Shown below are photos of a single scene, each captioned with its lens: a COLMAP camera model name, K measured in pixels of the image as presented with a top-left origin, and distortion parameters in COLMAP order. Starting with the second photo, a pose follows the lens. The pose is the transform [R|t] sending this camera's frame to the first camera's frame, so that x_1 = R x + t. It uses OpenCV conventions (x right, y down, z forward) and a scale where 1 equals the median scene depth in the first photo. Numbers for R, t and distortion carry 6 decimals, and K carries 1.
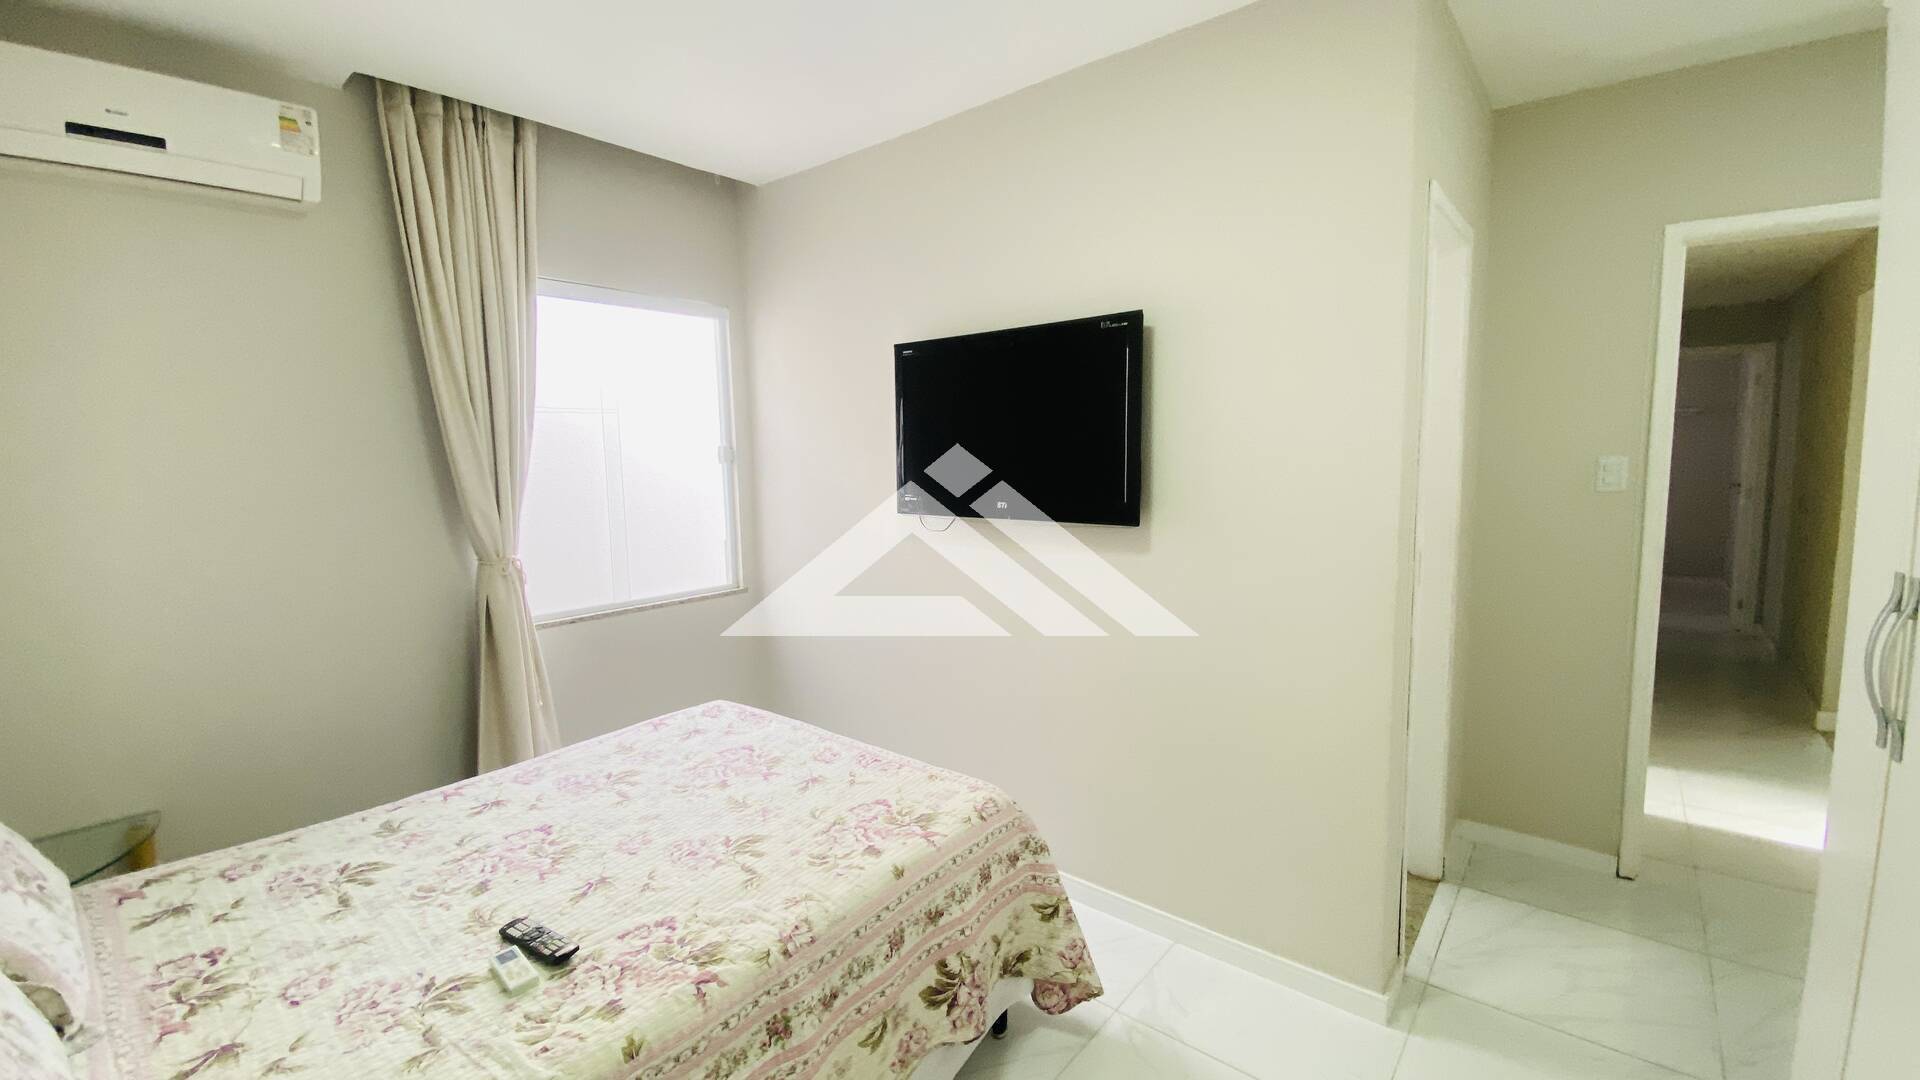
lens RADIAL K [[777.5, 0, 963.8], [0, 777.5, 521.9], [0, 0, 1]] dist [0.015879, -0.018357]
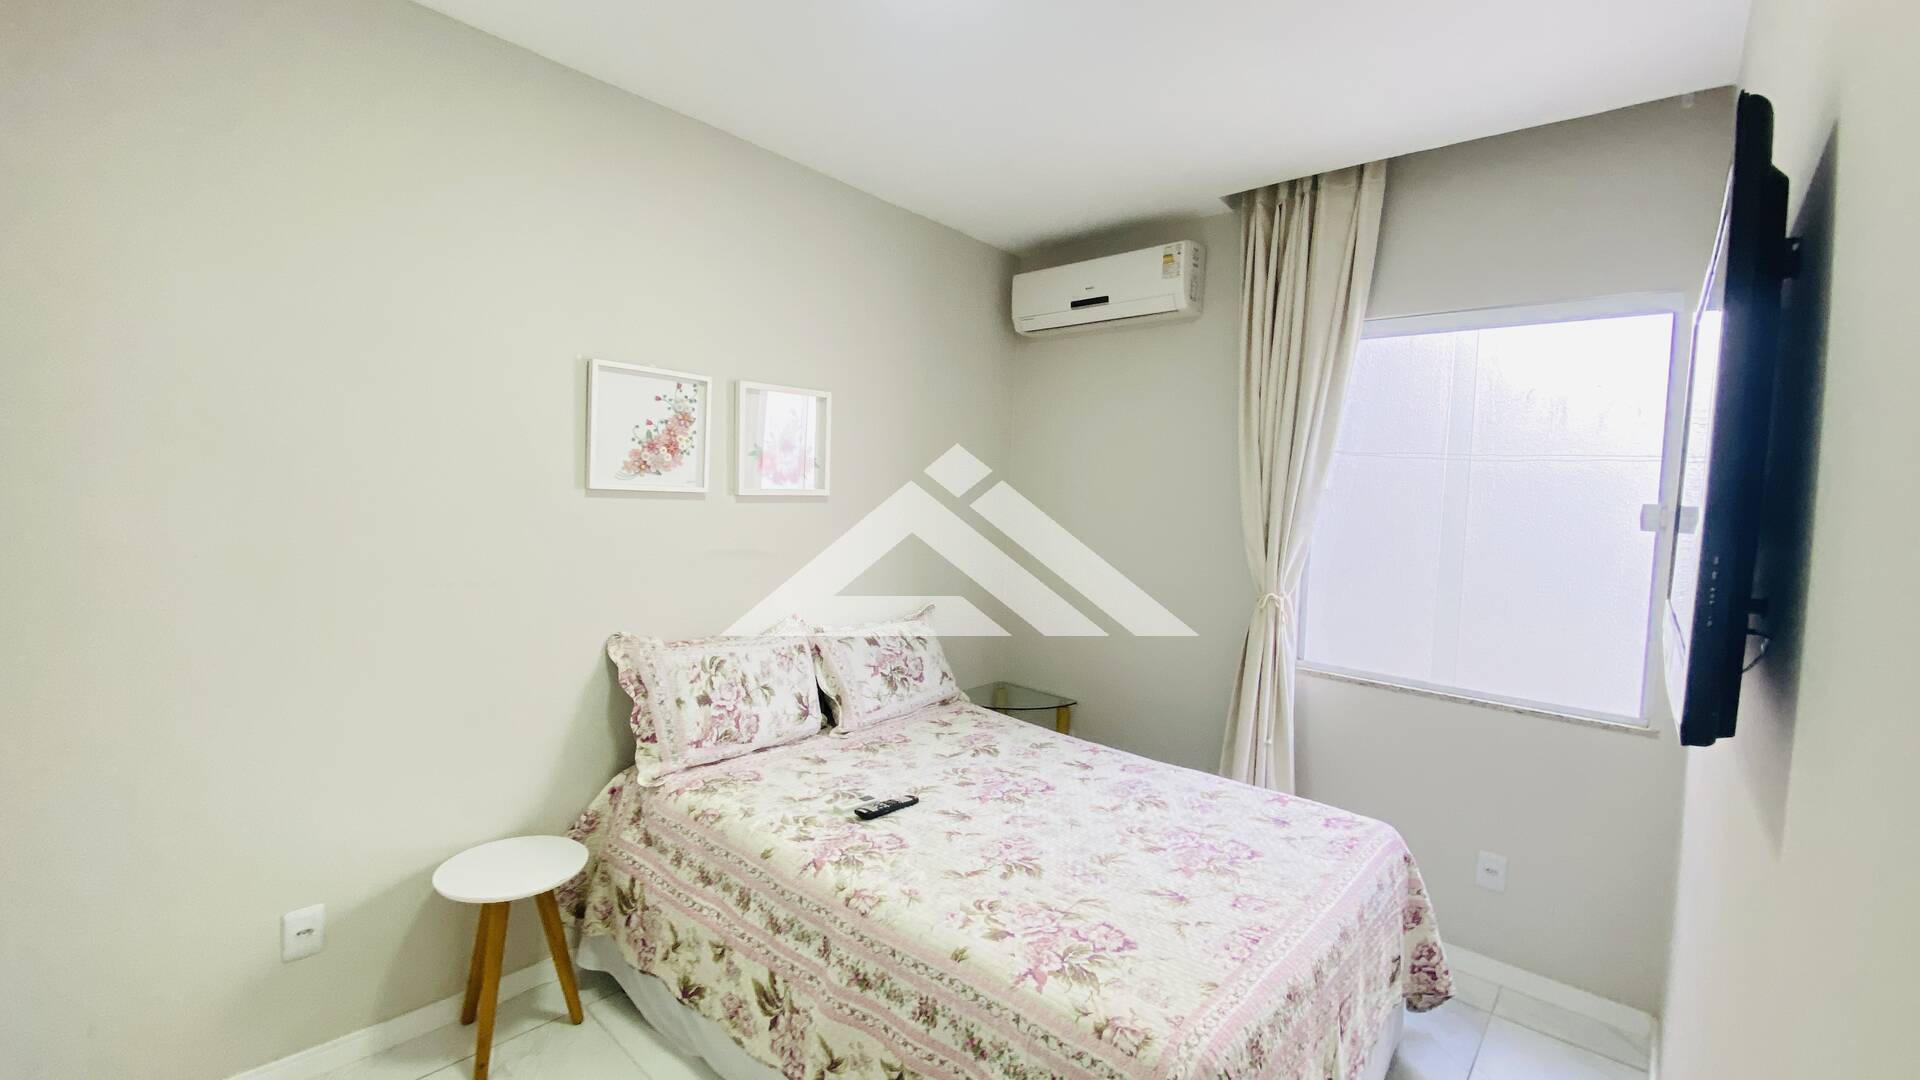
lens RADIAL K [[777.5, 0, 963.3], [0, 777.5, 523.1], [0, 0, 1]] dist [0.015879, -0.018357]
pose [[-0.037791, 0.057703, -0.997618, 0.679673], [-0.136090, 0.988733, 0.062344, -0.082945], [0.989975, 0.138122, -0.029513, 0.842414]]
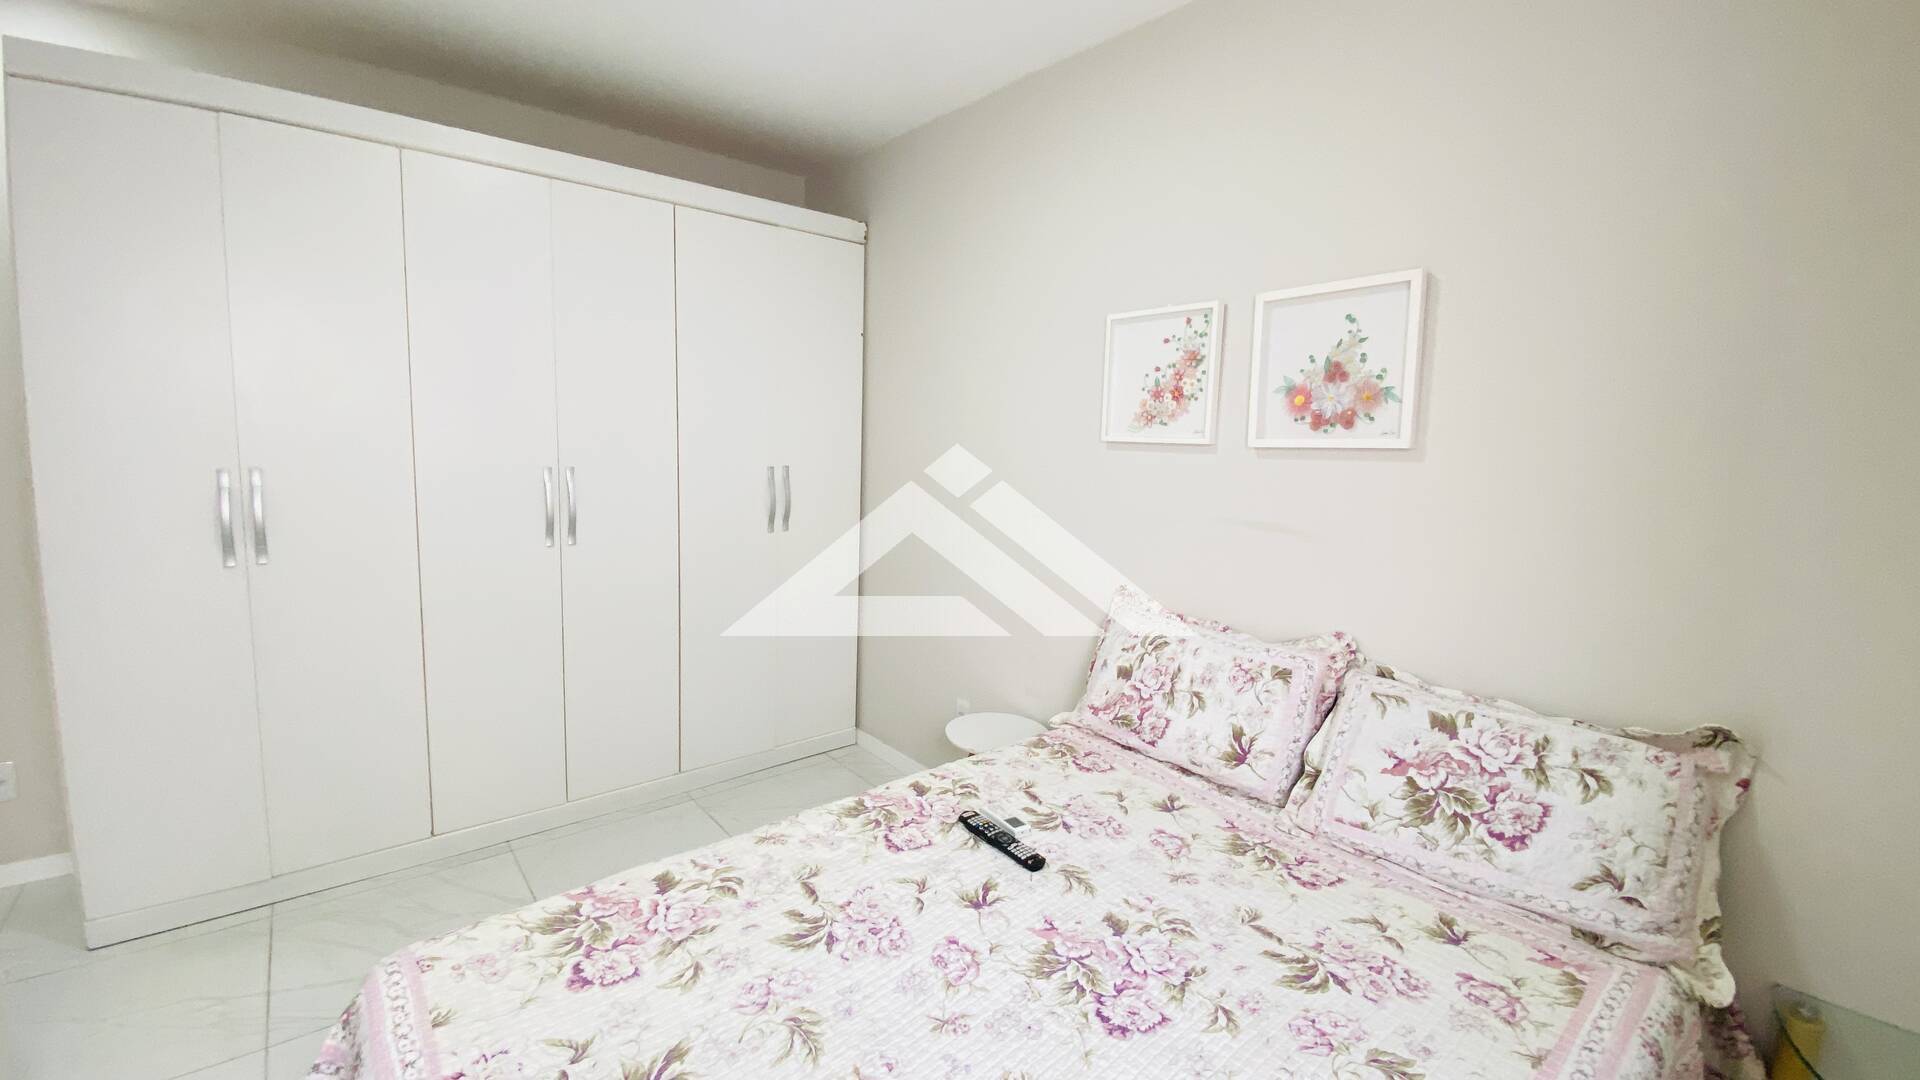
lens RADIAL K [[777.5, 0, 952.4], [0, 777.5, 518.5], [0, 0, 1]] dist [0.015879, -0.018357]
pose [[-0.980936, -0.032720, 0.191558, -0.514024], [0.006171, 0.979981, 0.198995, -0.110557], [-0.194235, 0.196383, -0.961096, 1.520875]]
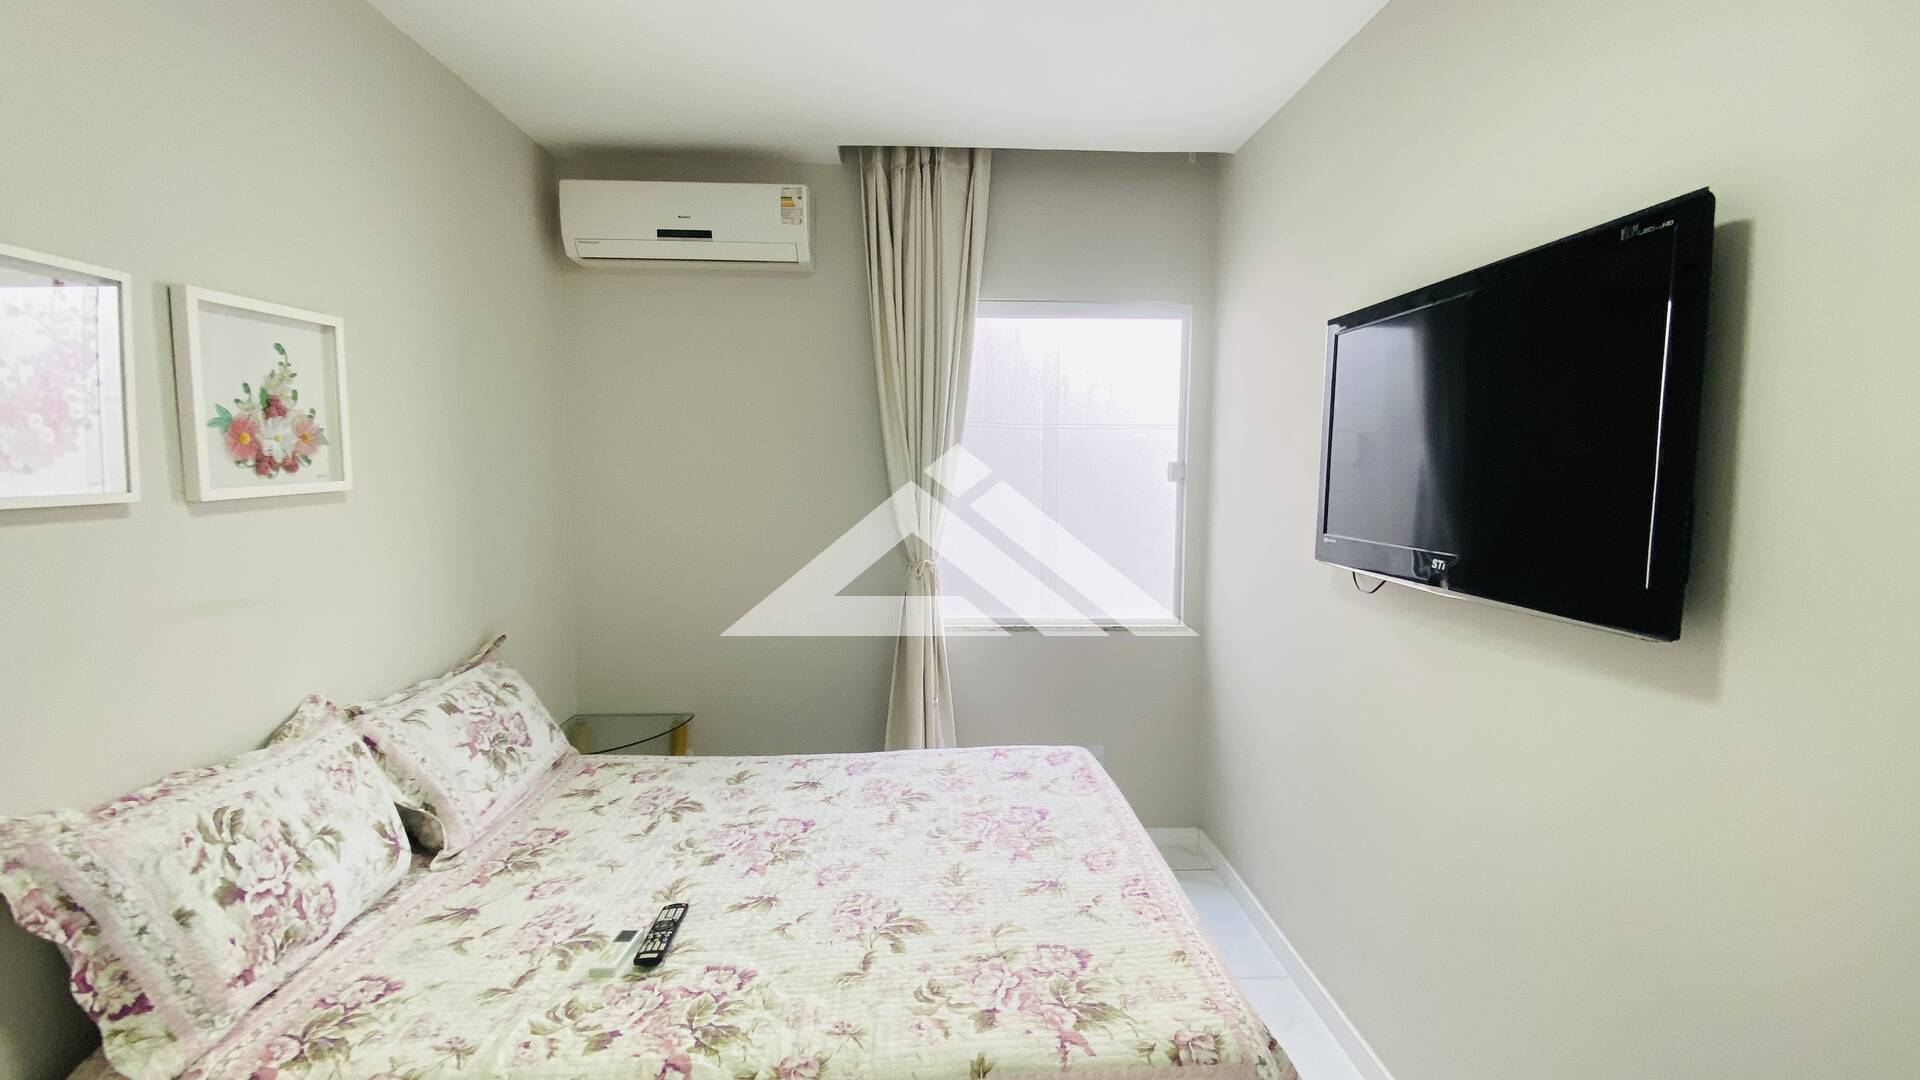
lens RADIAL K [[777.5, 0, 962.5], [0, 777.5, 526.2], [0, 0, 1]] dist [0.015879, -0.018357]
pose [[0.673522, 0.076976, -0.735148, 0.339380], [-0.085460, 0.996002, 0.025994, -0.050148], [0.734210, 0.045318, 0.677408, 0.426636]]
